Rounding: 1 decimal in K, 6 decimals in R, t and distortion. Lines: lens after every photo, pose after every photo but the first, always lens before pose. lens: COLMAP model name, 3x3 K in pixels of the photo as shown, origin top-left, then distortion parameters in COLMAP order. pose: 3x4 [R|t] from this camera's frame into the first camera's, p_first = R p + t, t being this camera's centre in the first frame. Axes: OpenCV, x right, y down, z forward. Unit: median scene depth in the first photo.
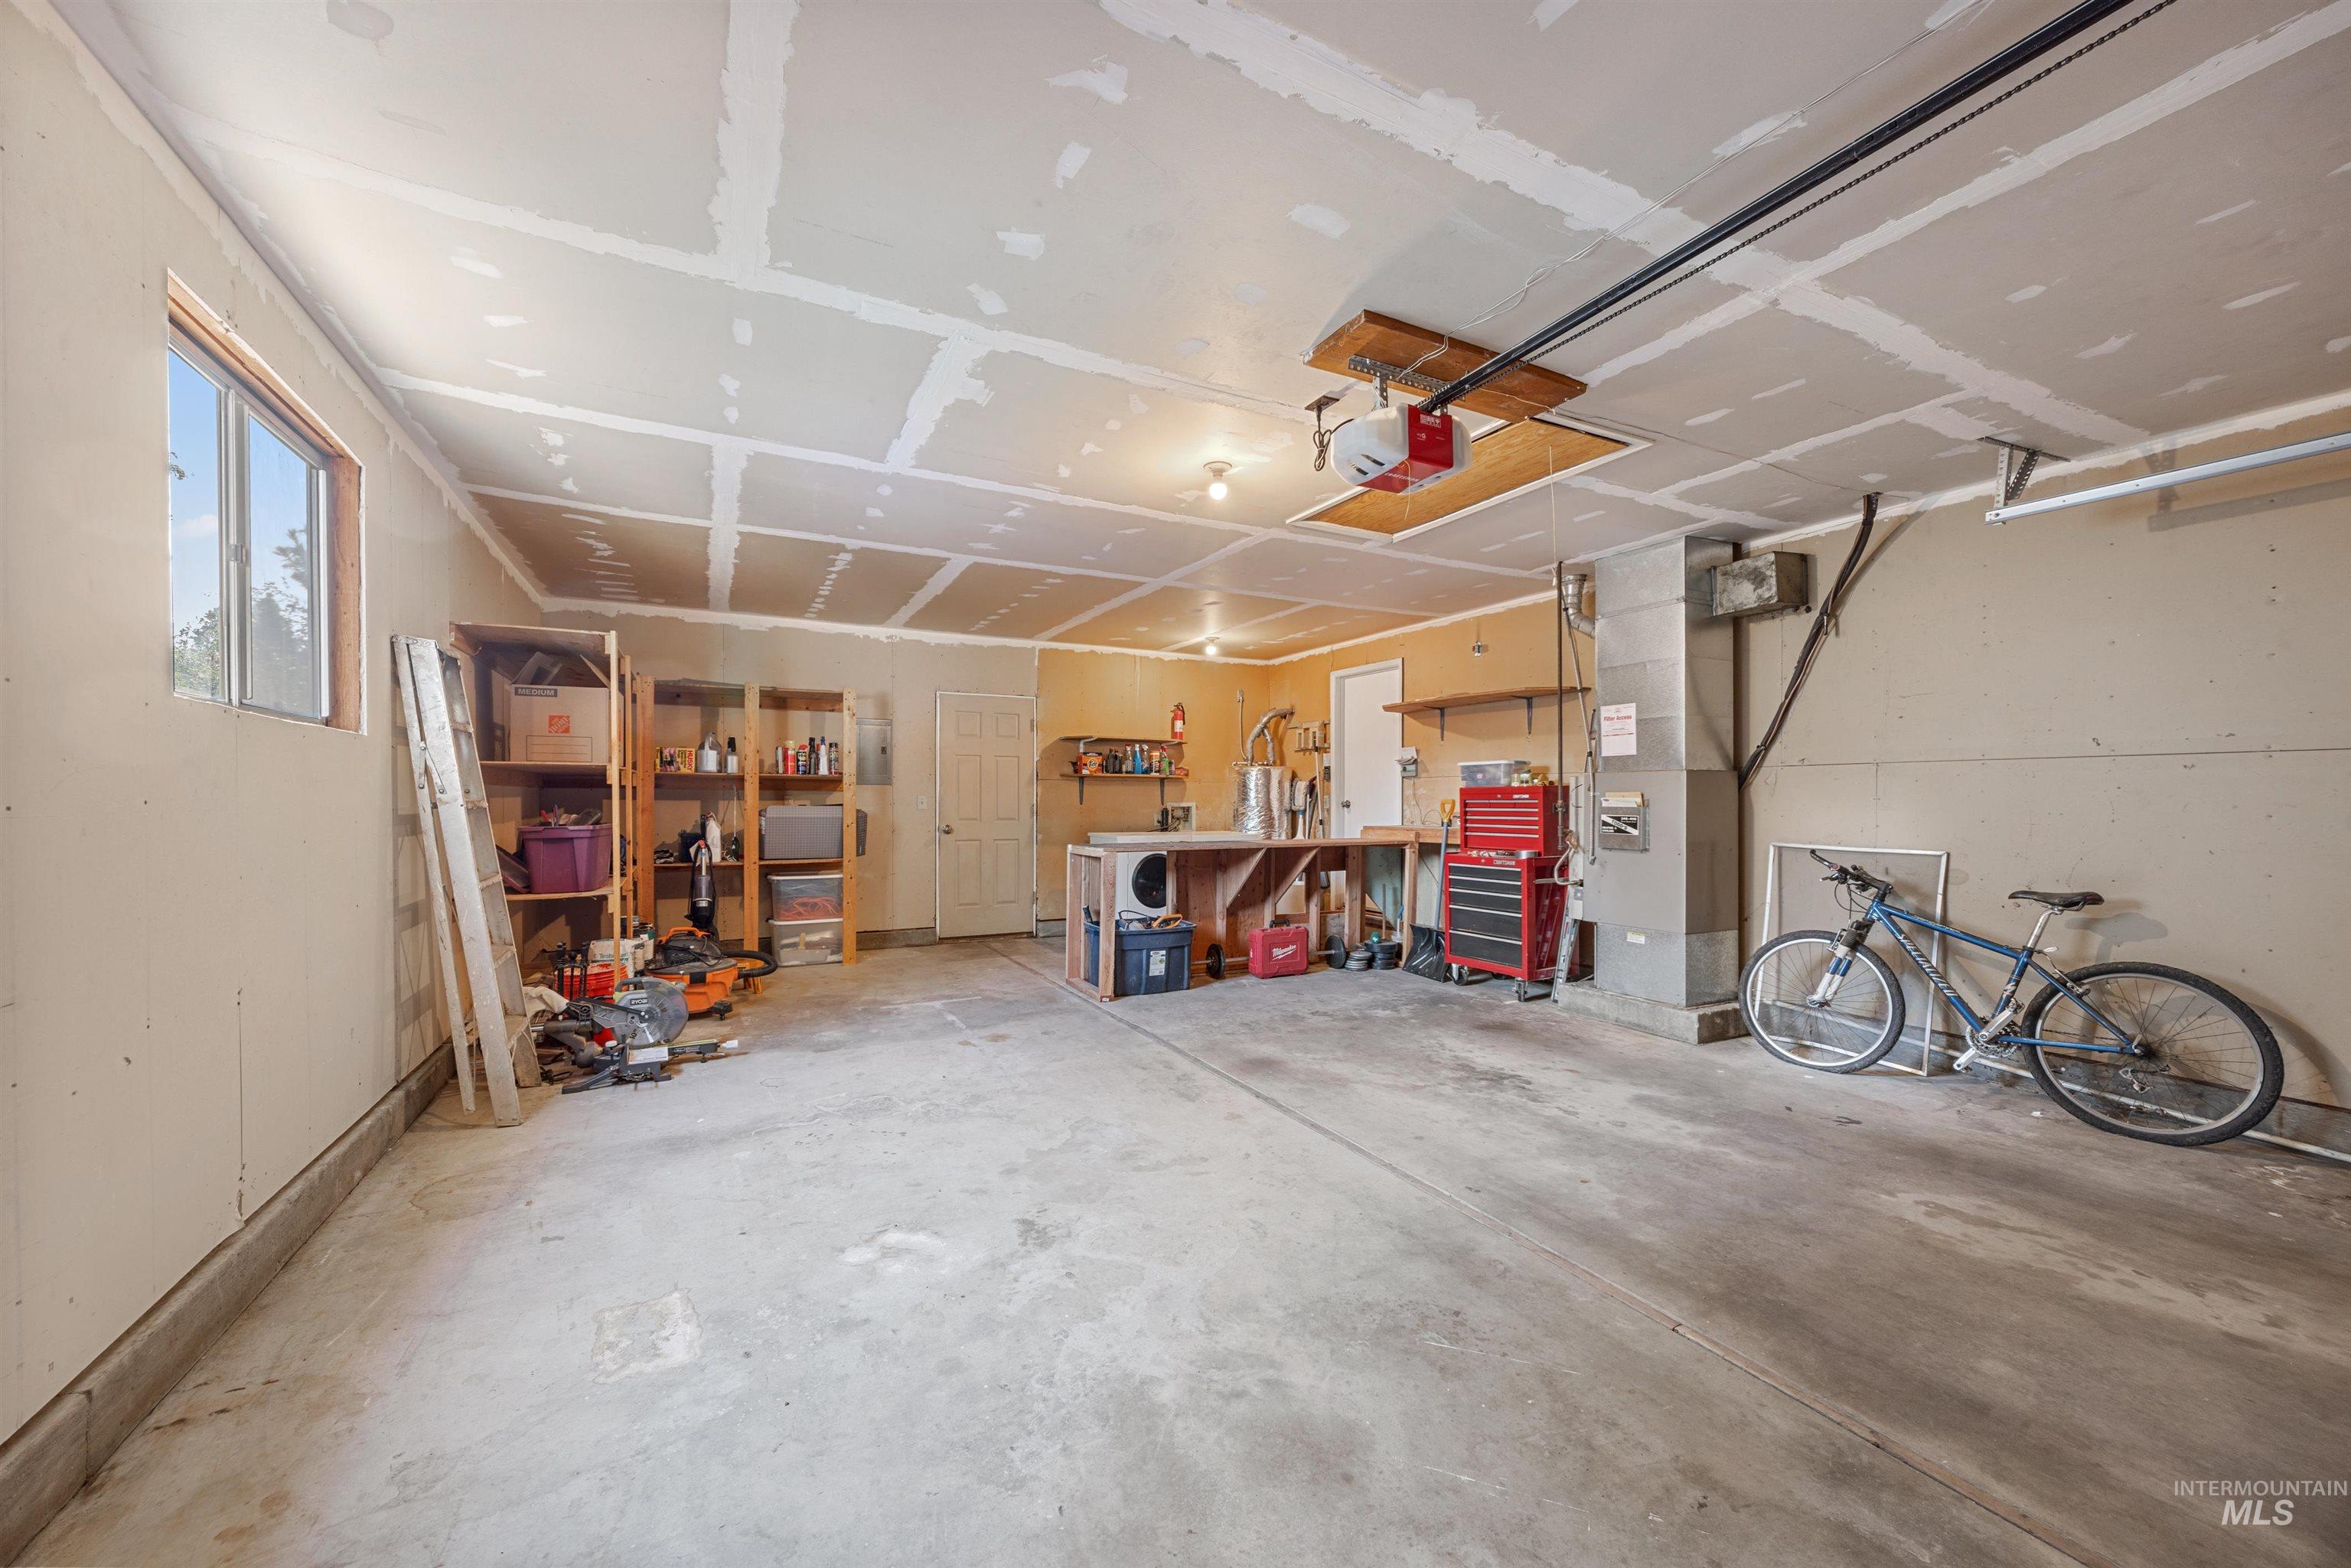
lens RADIAL K [[893.7, 0, 1177.8], [0, 893.7, 798.4], [0, 0, 1]] dist [-0.001096, -0.000171]
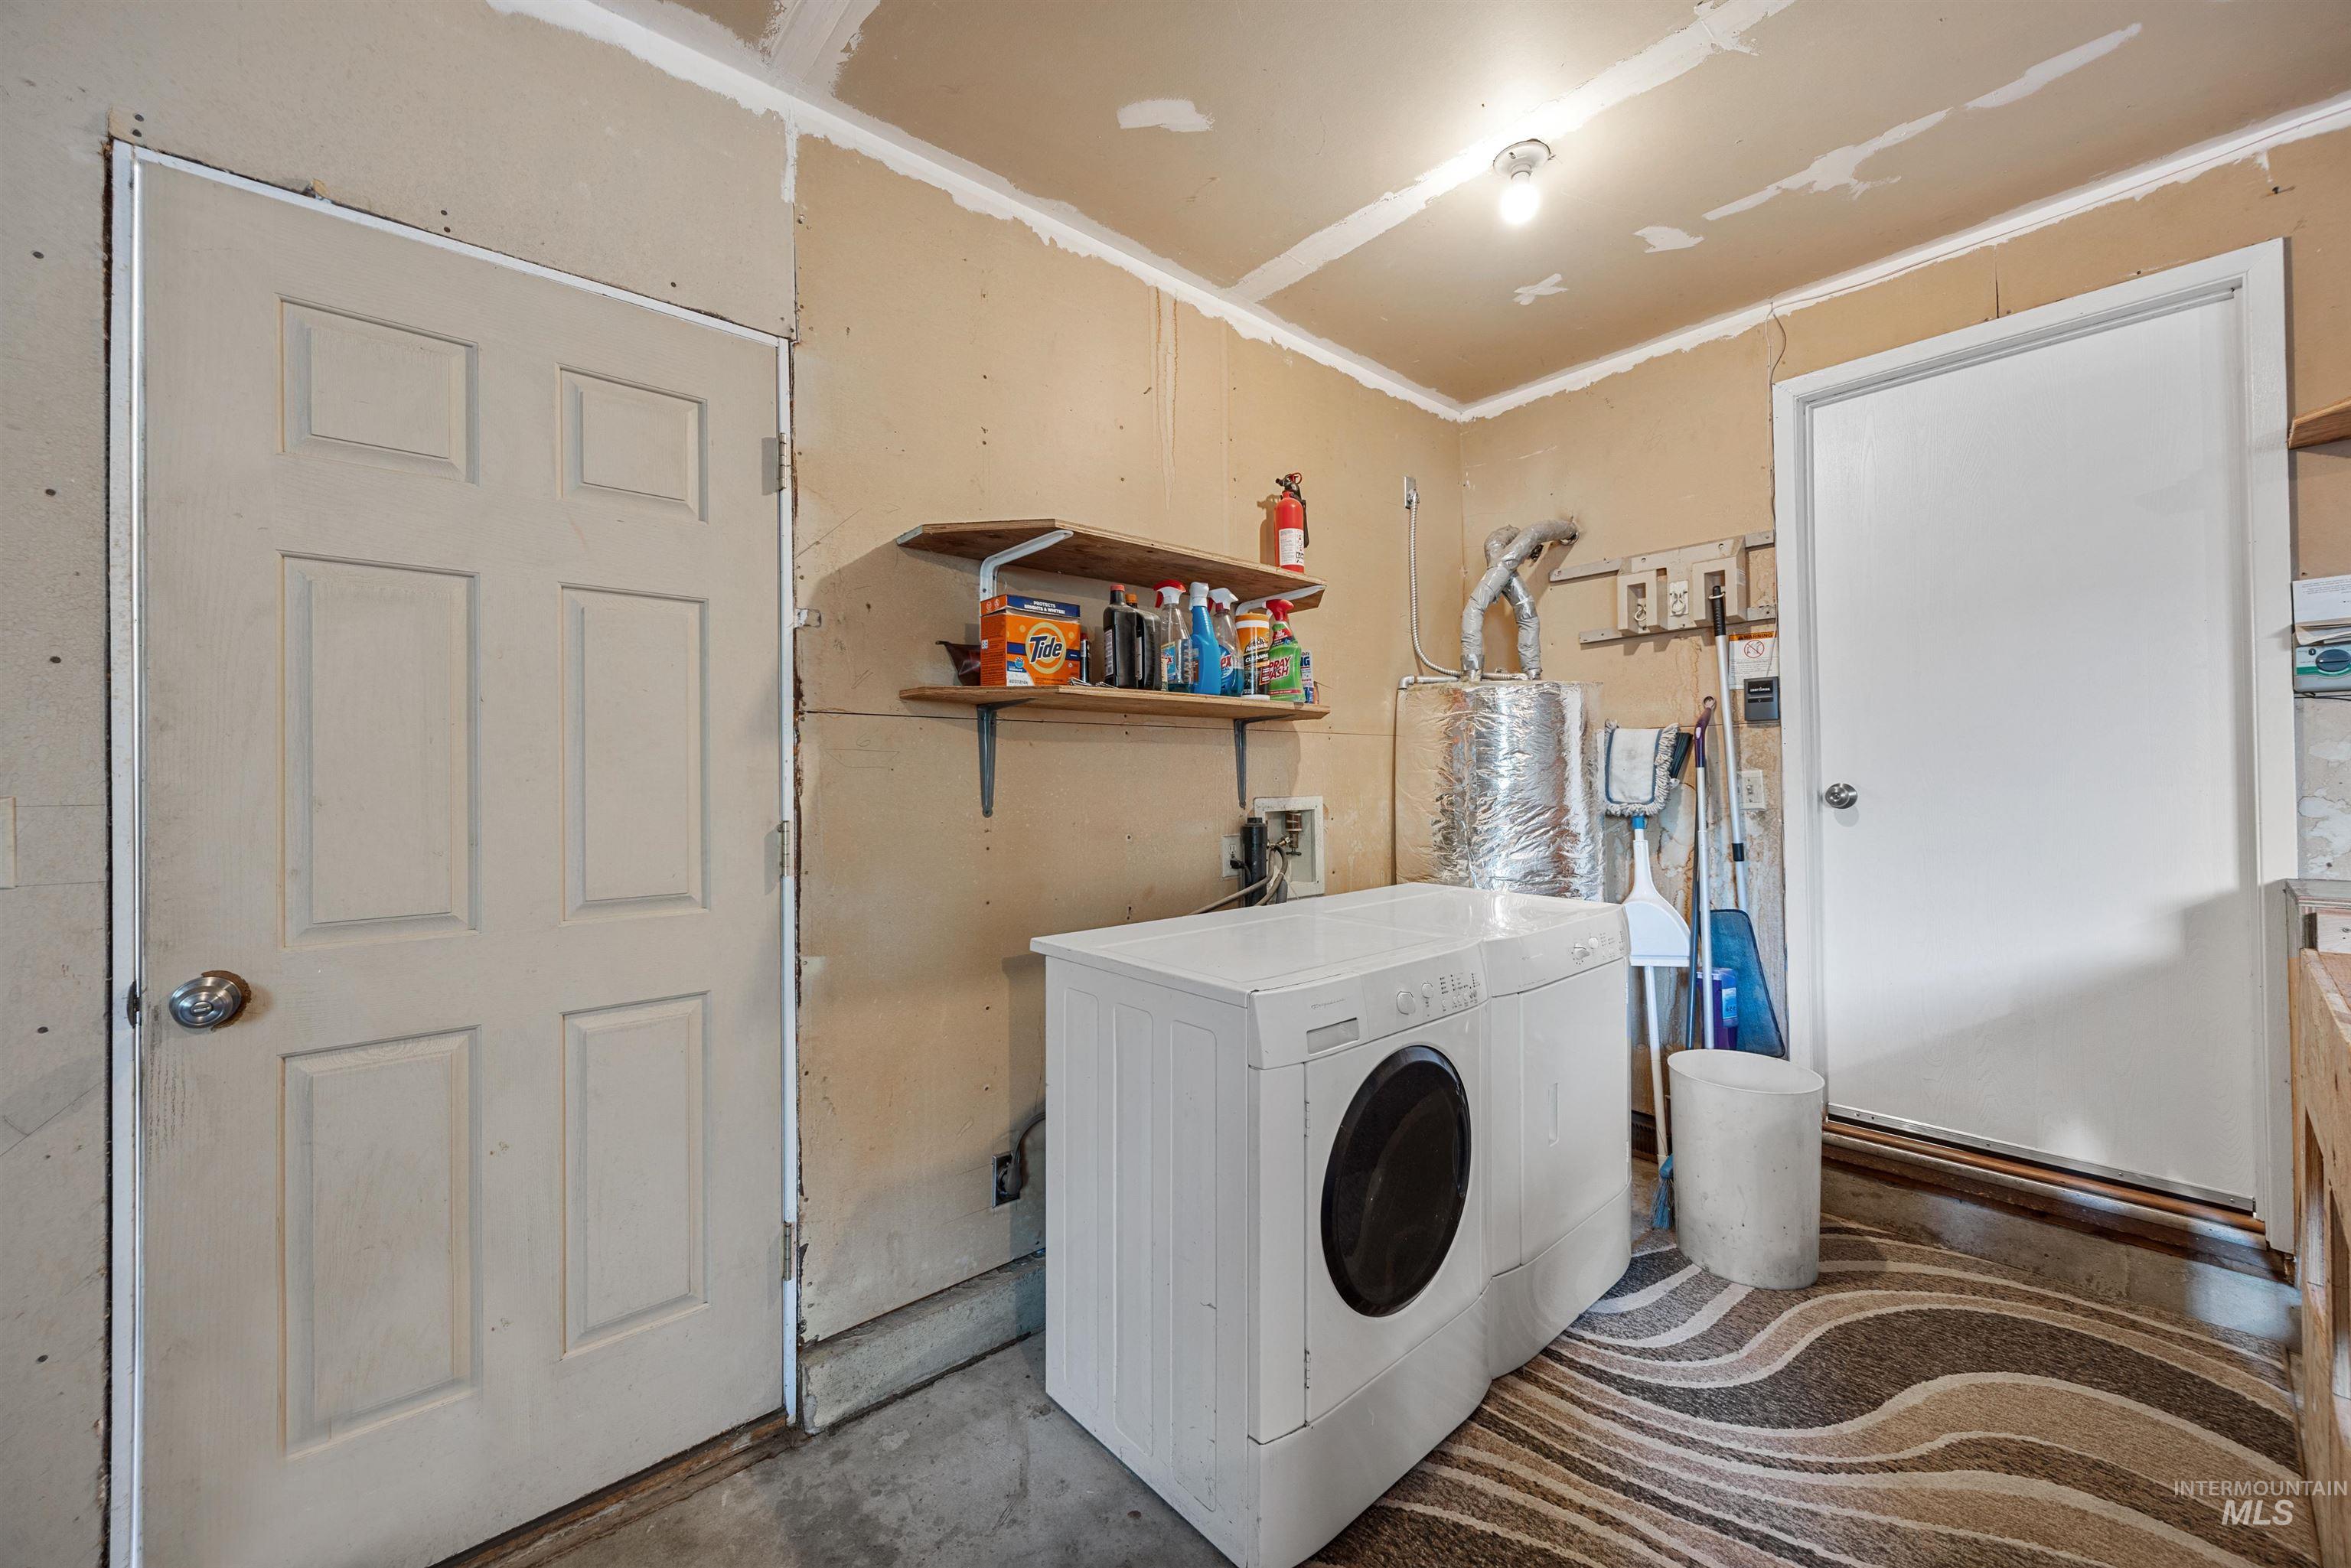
lens RADIAL K [[893.7, 0, 1169.7], [0, 893.7, 764.2], [0, 0, 1]] dist [-0.001096, -0.000171]
pose [[0.972394, -0.009087, 0.233169, -0.115283], [0.011926, 0.999871, -0.010769, -0.004218], [-0.233041, 0.013253, 0.972377, 0.738984]]
